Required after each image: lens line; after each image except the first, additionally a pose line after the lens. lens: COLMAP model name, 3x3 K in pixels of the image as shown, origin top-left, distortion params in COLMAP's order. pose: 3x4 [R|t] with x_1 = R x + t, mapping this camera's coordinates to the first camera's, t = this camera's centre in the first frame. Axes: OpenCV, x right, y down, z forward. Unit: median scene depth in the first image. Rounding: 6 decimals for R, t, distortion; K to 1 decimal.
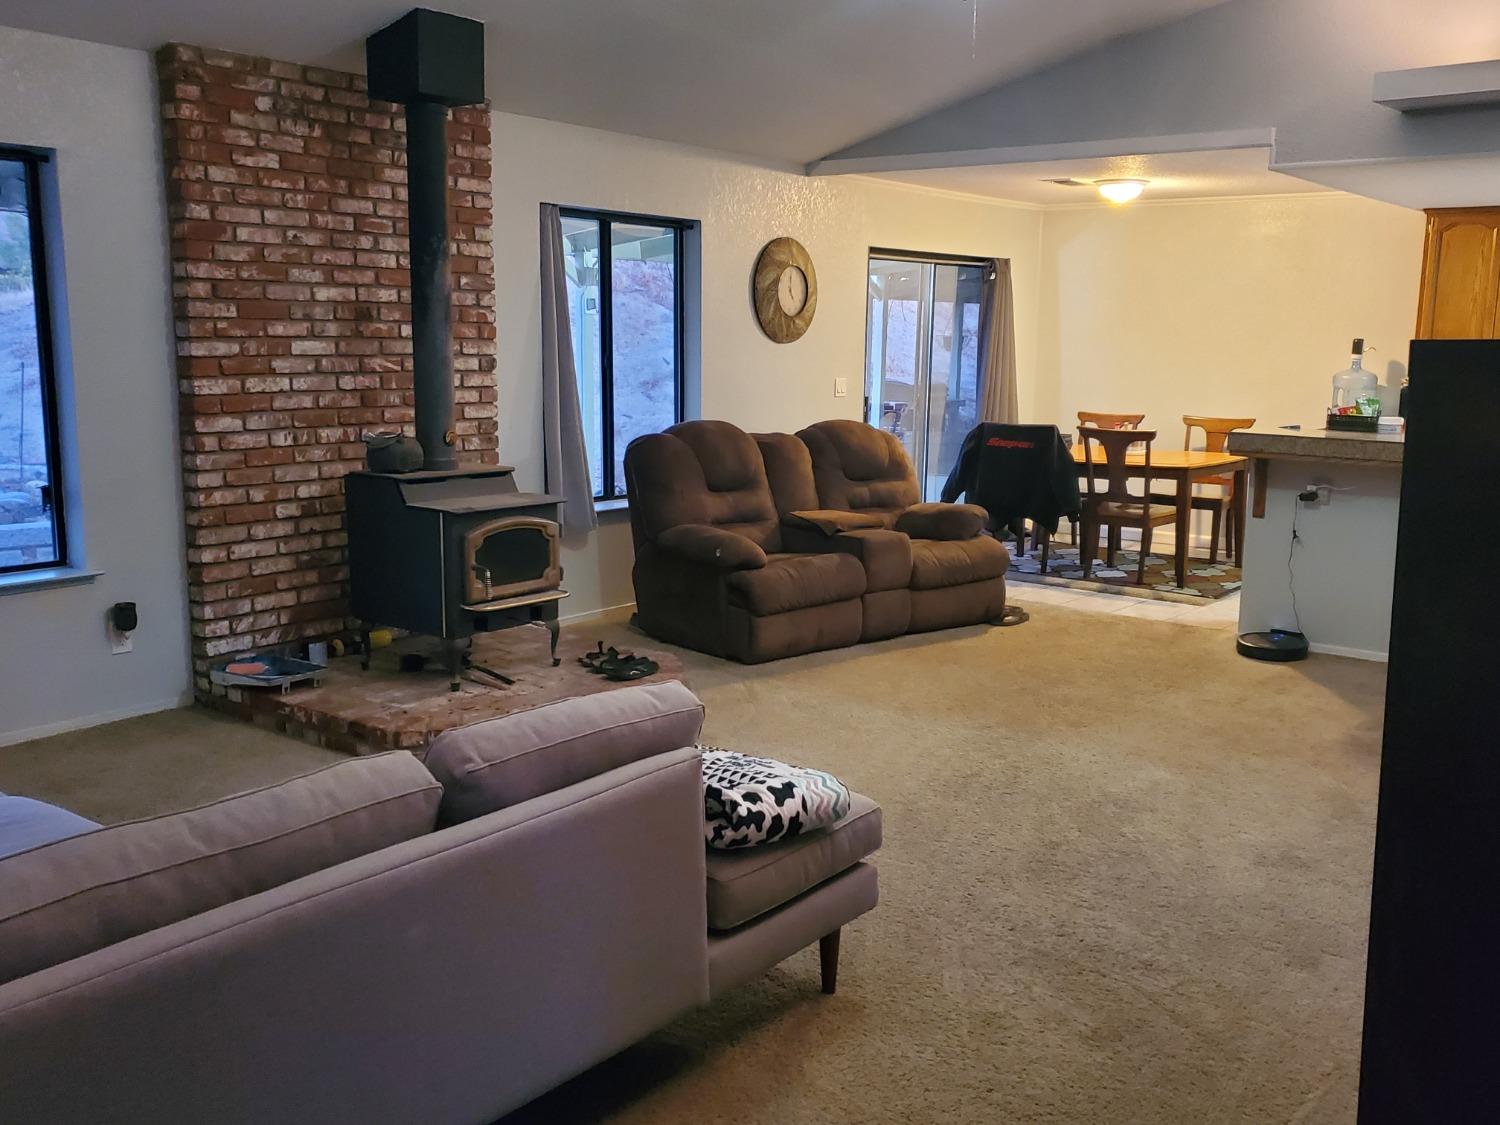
lens RADIAL K [[1362.4, 0, 743.9], [0, 1362.4, 546.5], [0, 0, 1]] dist [0.002897, 0.029162]
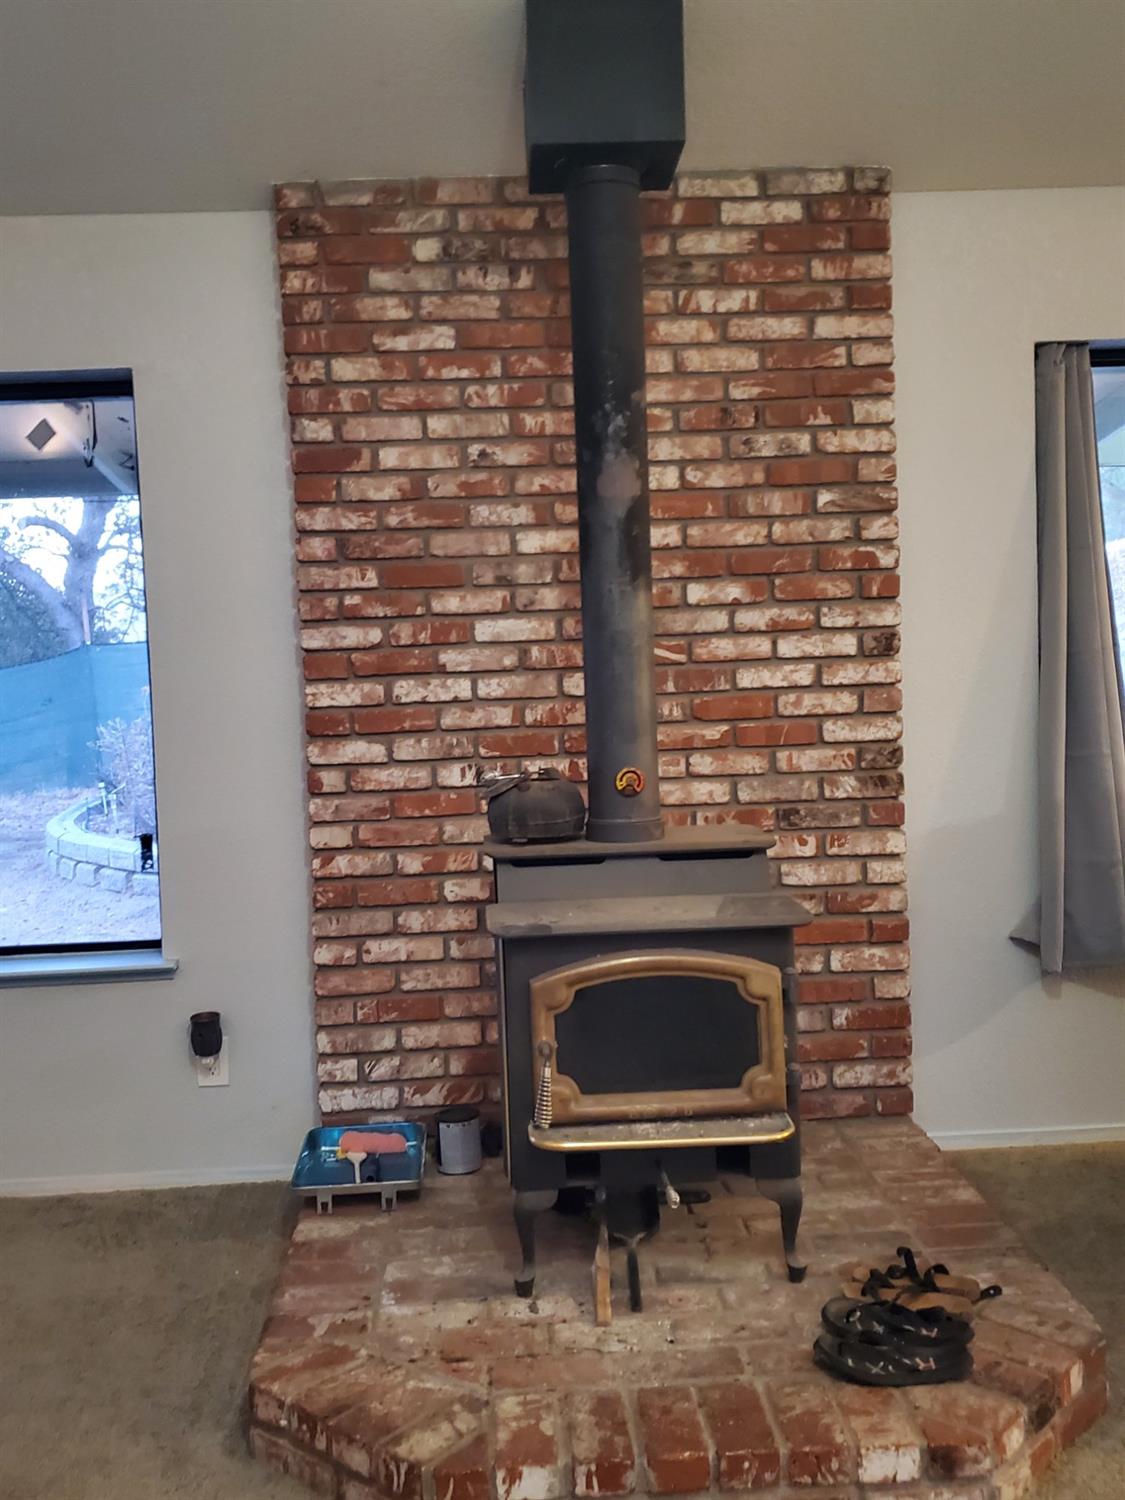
lens RADIAL K [[1266.2, 0, 562.5], [0, 1266.2, 750.0], [0, 0, 1]] dist [0.233882, -0.654059]
pose [[0.657187, -0.009025, -0.753674, 0.137894], [-0.068276, 0.995105, -0.071451, -0.052739], [0.750629, 0.098414, 0.653353, 0.661870]]
